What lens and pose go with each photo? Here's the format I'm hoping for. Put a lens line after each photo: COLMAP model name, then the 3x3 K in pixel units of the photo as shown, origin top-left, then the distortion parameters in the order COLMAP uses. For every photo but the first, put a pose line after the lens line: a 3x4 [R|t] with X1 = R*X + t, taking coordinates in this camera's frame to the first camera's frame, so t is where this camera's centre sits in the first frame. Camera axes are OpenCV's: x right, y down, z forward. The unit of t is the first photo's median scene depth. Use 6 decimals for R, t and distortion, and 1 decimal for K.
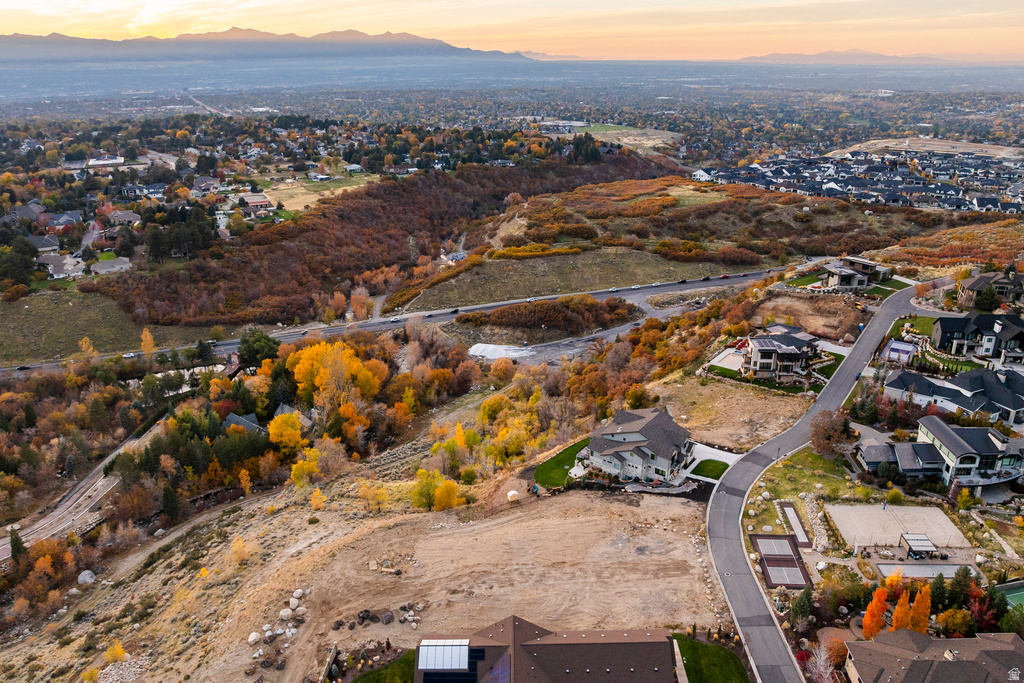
lens RADIAL K [[734.5, 0, 512.0], [0, 734.5, 341.5], [0, 0, 1]] dist [-0.034785, -0.000054]
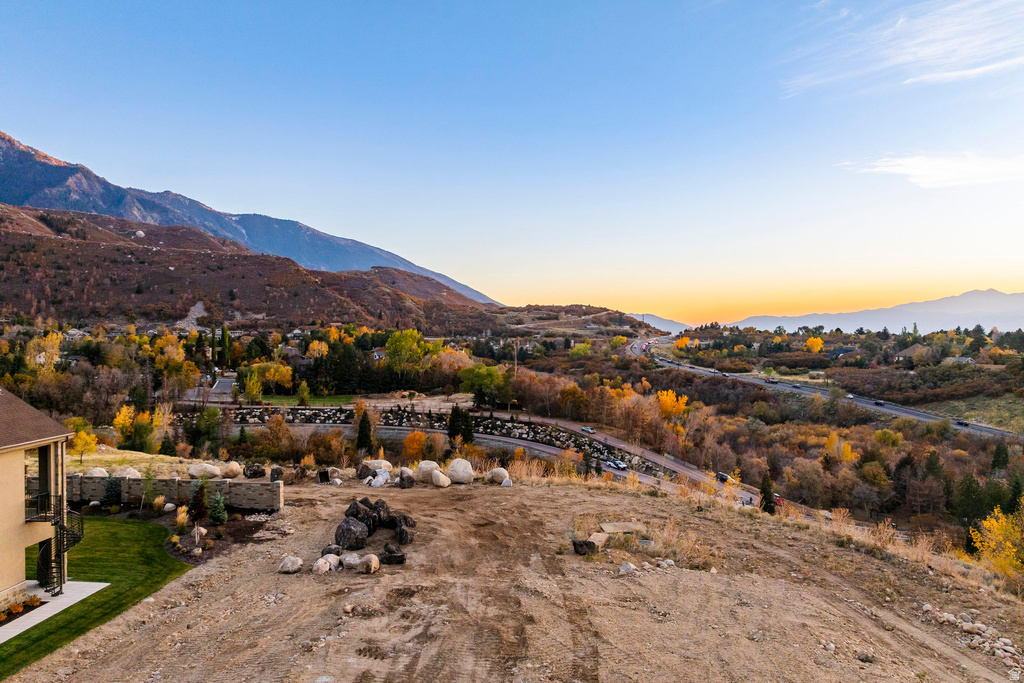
lens RADIAL K [[731.5, 0, 517.9], [0, 731.5, 313.1], [0, 0, 1]] dist [-0.040119, -0.002805]
pose [[-0.071254, -0.011825, -0.997388, 0.055663], [-0.350624, 0.936413, 0.013947, 0.097111], [0.933802, 0.350701, -0.070869, 0.400933]]
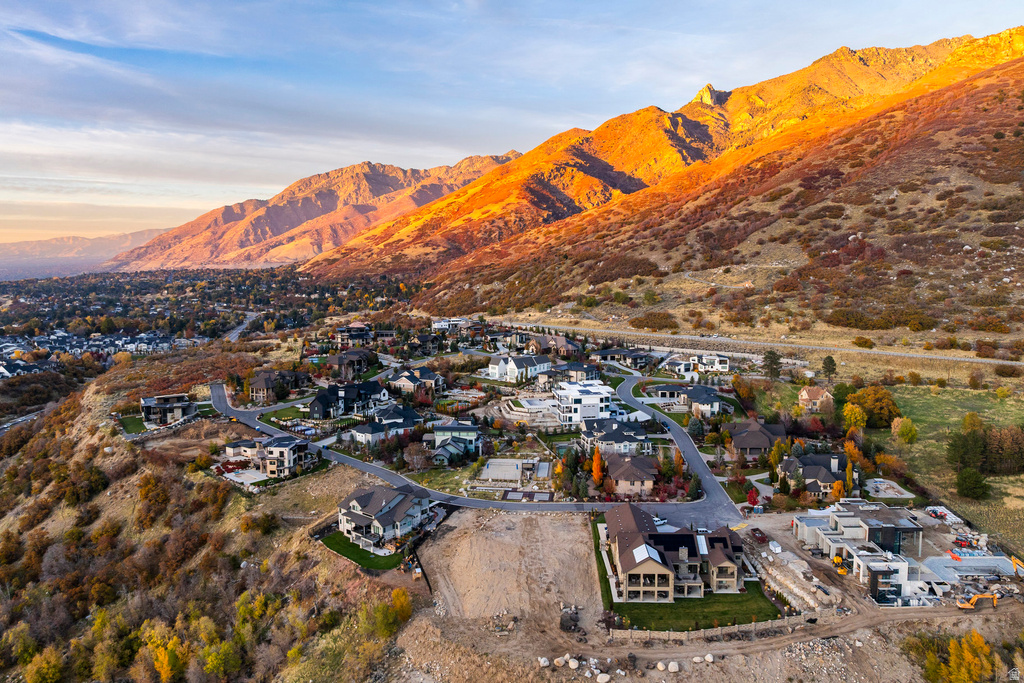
lens RADIAL K [[735.0, 0, 522.4], [0, 735.0, 285.3], [0, 0, 1]] dist [-0.029152, -0.002316]
pose [[0.030588, -0.040710, 0.998703, -0.530526], [0.369891, 0.928696, 0.026528, -0.081720], [-0.928571, 0.368600, 0.043465, 0.310526]]
